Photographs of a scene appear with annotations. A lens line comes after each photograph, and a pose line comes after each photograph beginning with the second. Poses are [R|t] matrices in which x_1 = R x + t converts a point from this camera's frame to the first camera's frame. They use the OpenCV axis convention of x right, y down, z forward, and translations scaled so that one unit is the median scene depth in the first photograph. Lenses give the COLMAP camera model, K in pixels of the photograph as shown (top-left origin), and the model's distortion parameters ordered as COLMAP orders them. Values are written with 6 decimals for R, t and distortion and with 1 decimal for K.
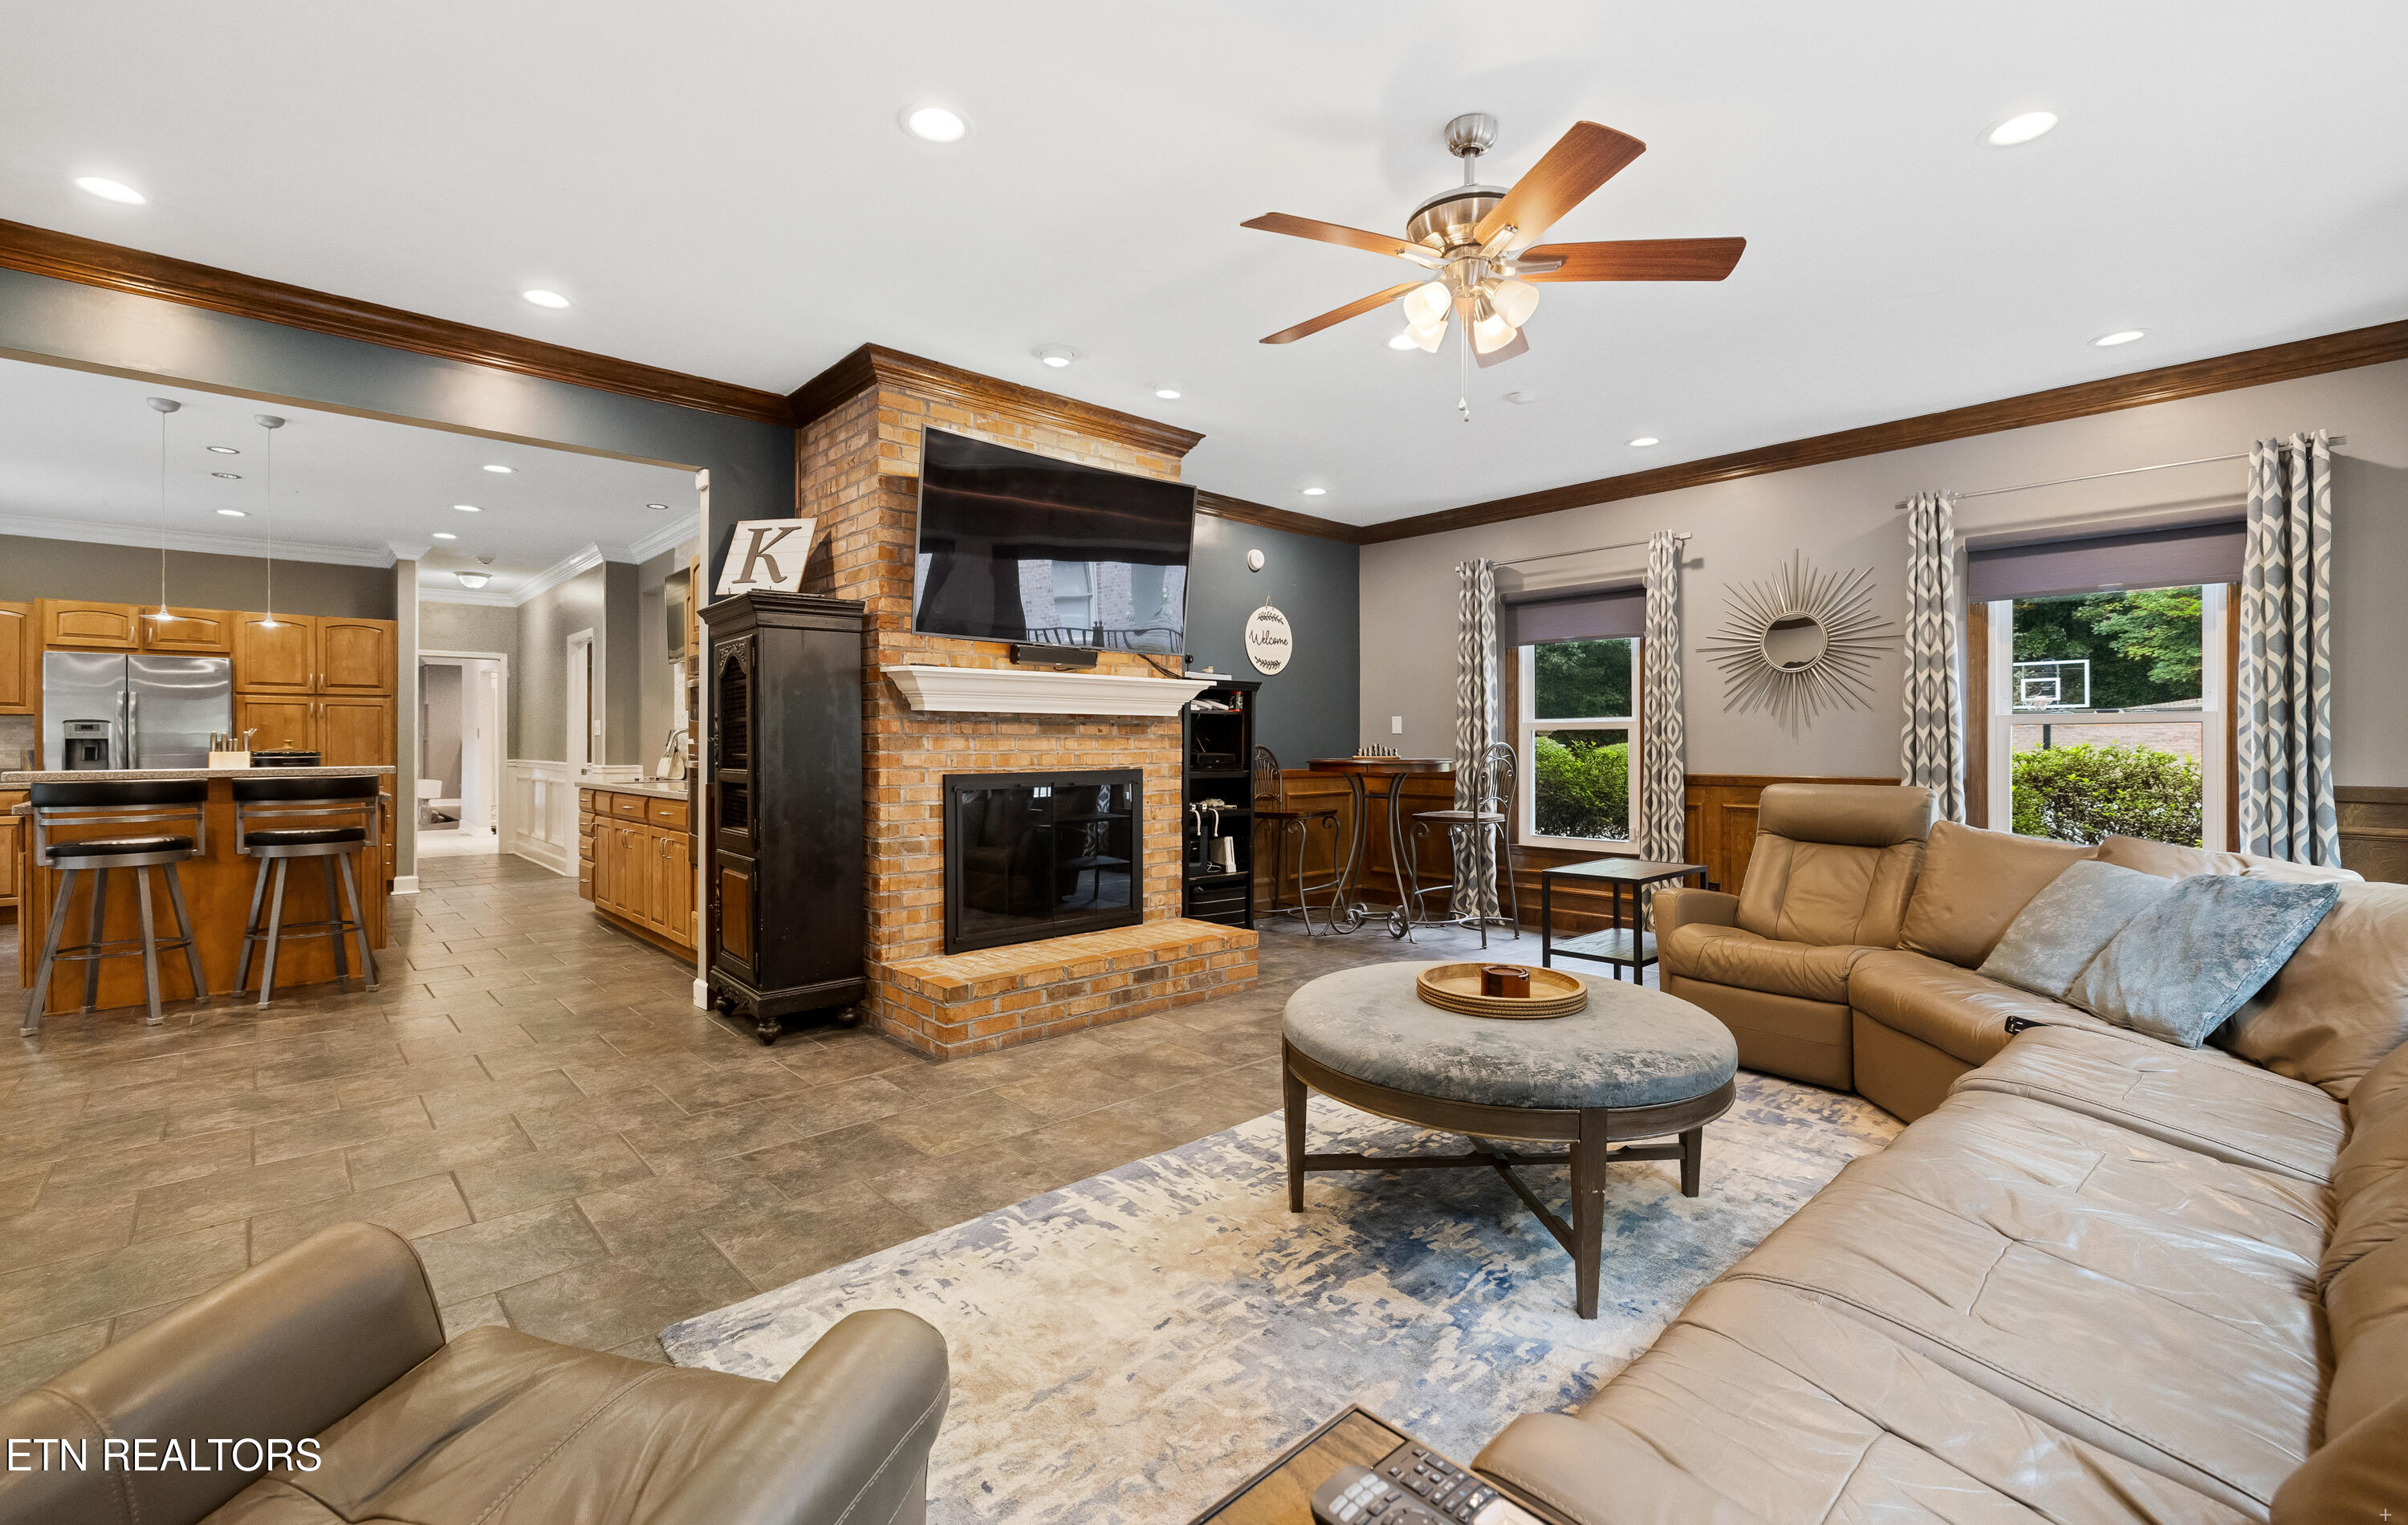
lens RADIAL K [[1025.3, 0, 1183.0], [0, 1025.3, 744.5], [0, 0, 1]] dist [0.002976, -0.001750]
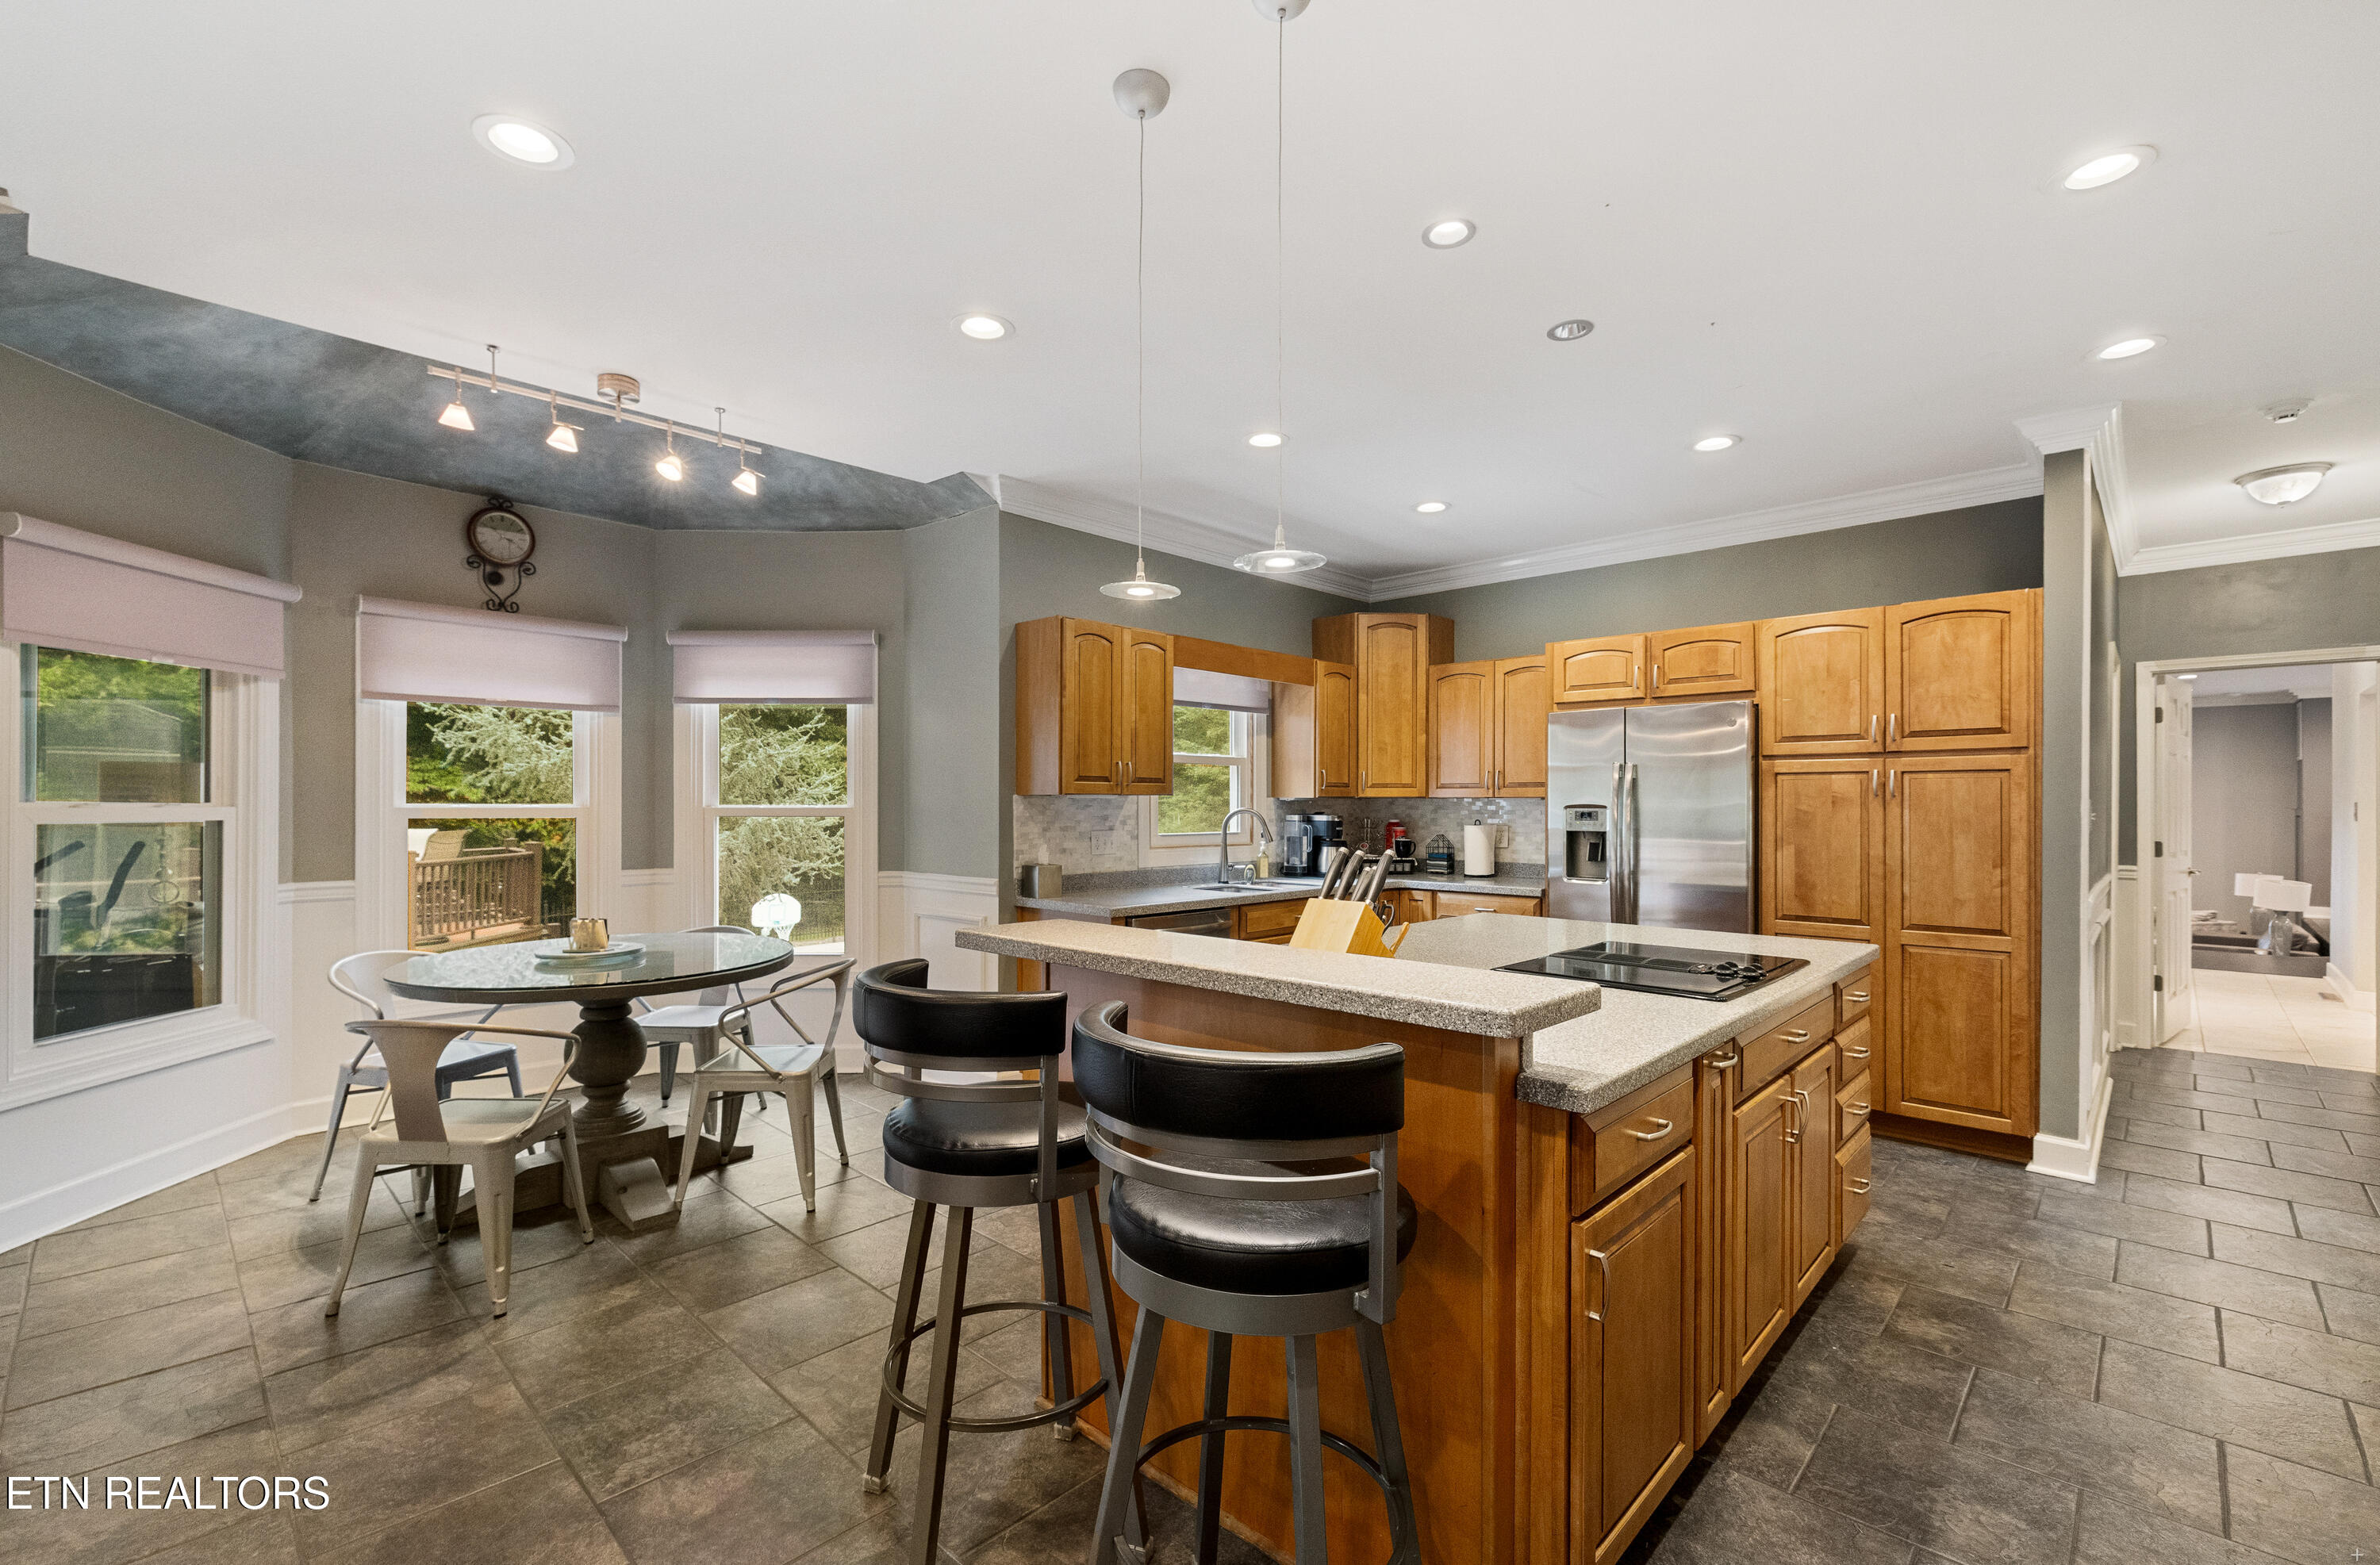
lens RADIAL K [[1000.6, 0, 1188.2], [0, 1000.6, 798.1], [0, 0, 1]] dist [-0.005551, -0.000822]
pose [[0.066690, -0.005996, -0.997756, -0.391564], [-0.005062, 0.999967, -0.006348, -0.022260], [0.997761, 0.005474, 0.066657, 0.674268]]
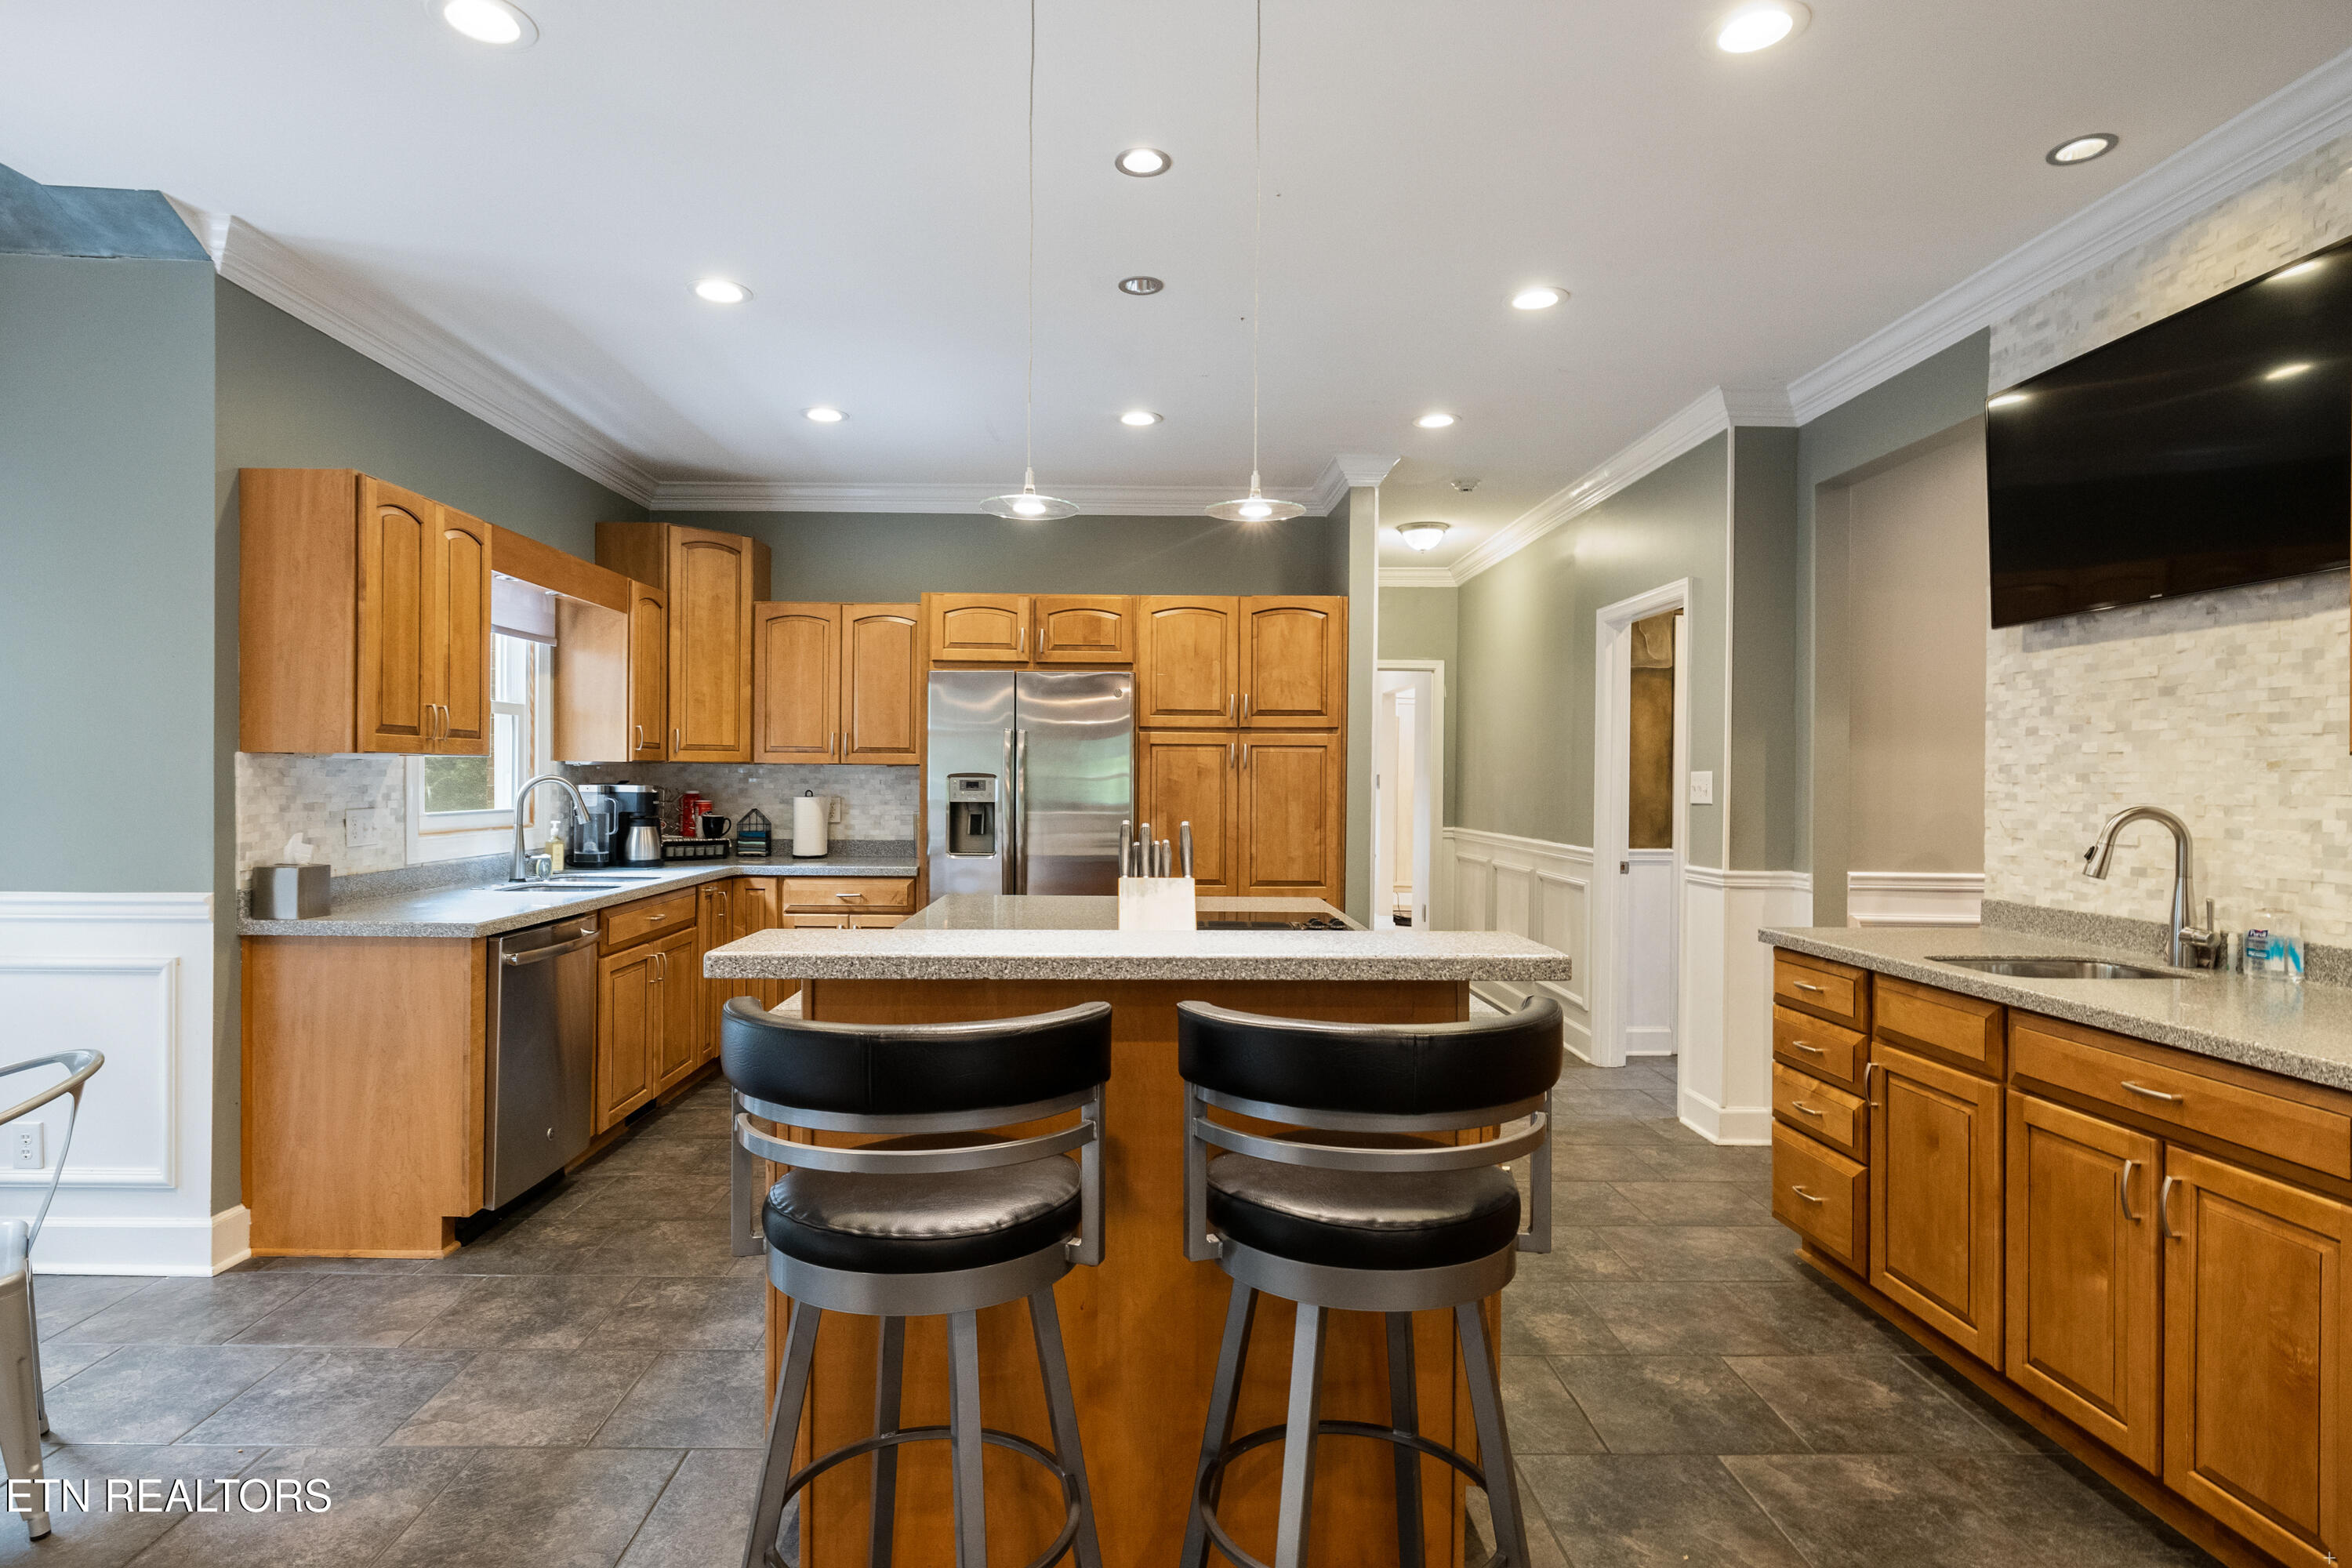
lens RADIAL K [[1213.4, 0, 1128.7], [0, 1213.4, 777.4], [0, 0, 1]] dist [-0.006727, 0.003167]
pose [[0.741881, 0.007133, -0.670494, -0.469082], [-0.010510, 0.999944, -0.000992, -0.021203], [0.670449, 0.007783, 0.741915, 0.487368]]
